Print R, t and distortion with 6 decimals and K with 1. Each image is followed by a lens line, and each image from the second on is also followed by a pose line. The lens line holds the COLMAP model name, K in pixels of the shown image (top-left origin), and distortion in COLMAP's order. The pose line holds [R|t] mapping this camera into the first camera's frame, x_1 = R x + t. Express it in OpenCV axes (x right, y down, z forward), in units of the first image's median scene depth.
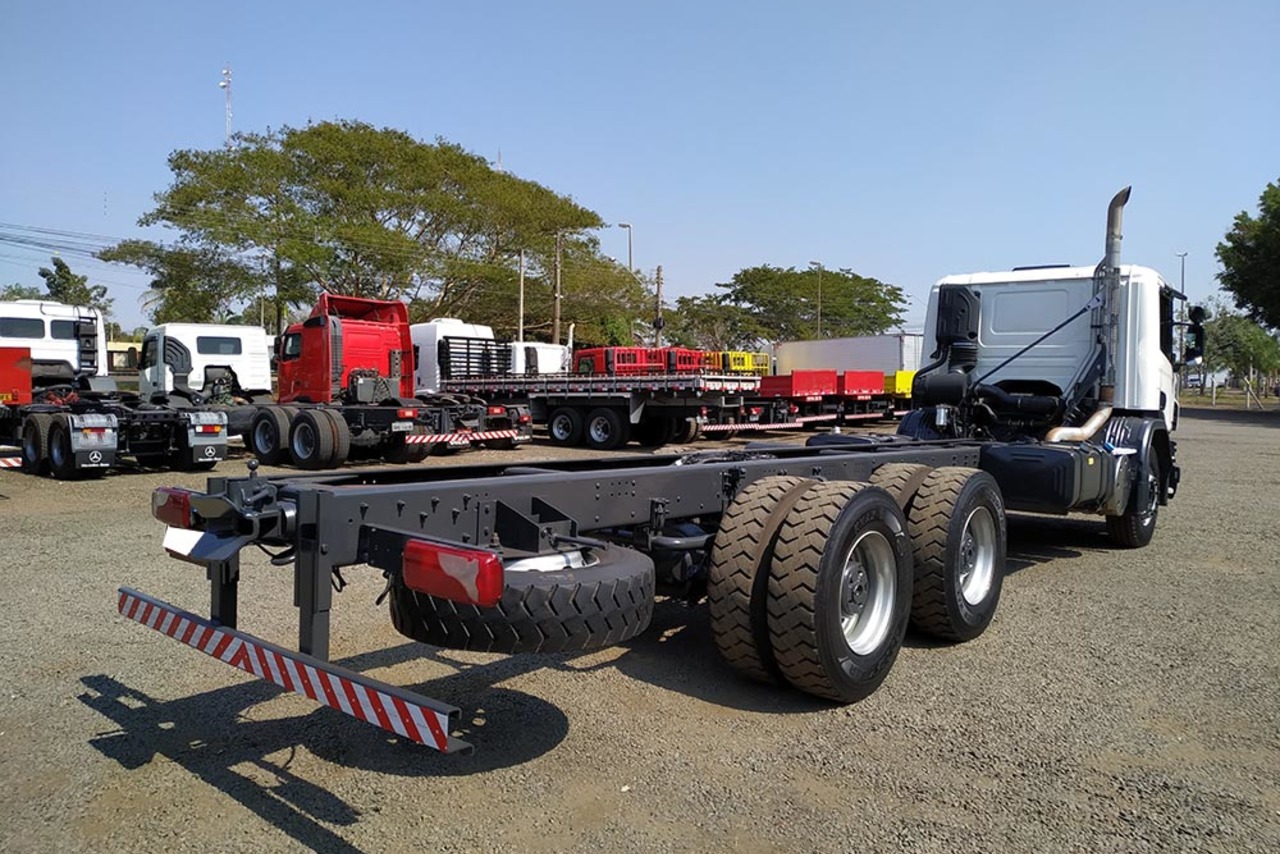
lens RADIAL K [[933.7, 0, 636.0], [0, 933.7, 427.2], [0, 0, 1]] dist [-0.008174, -0.007136]
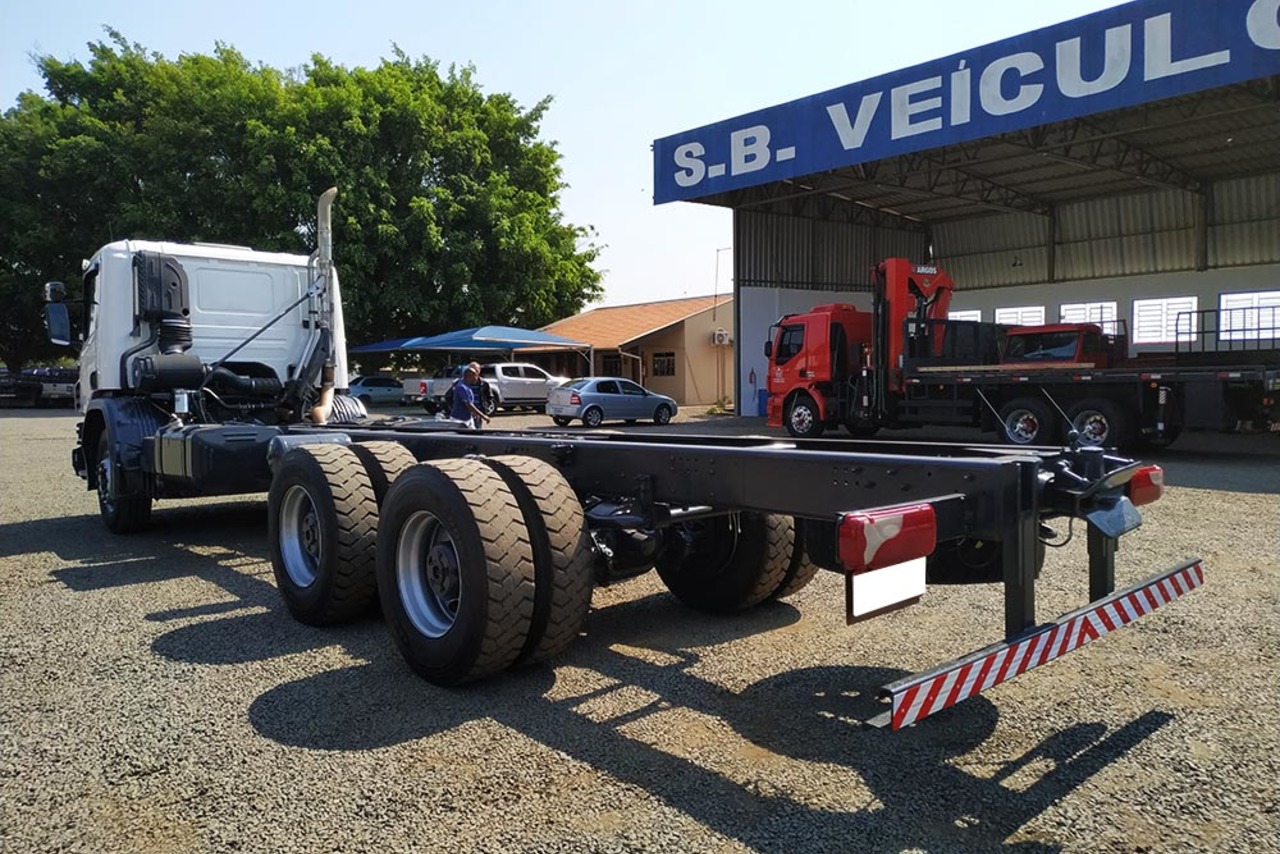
lens RADIAL K [[933.7, 0, 657.9], [0, 933.7, 401.4], [0, 0, 1]] dist [-0.008174, -0.007136]
pose [[0.093369, -0.028999, 0.995209, -1.009991], [0.048410, 0.998526, 0.024554, -0.025301], [-0.994454, 0.045885, 0.094635, 0.948115]]
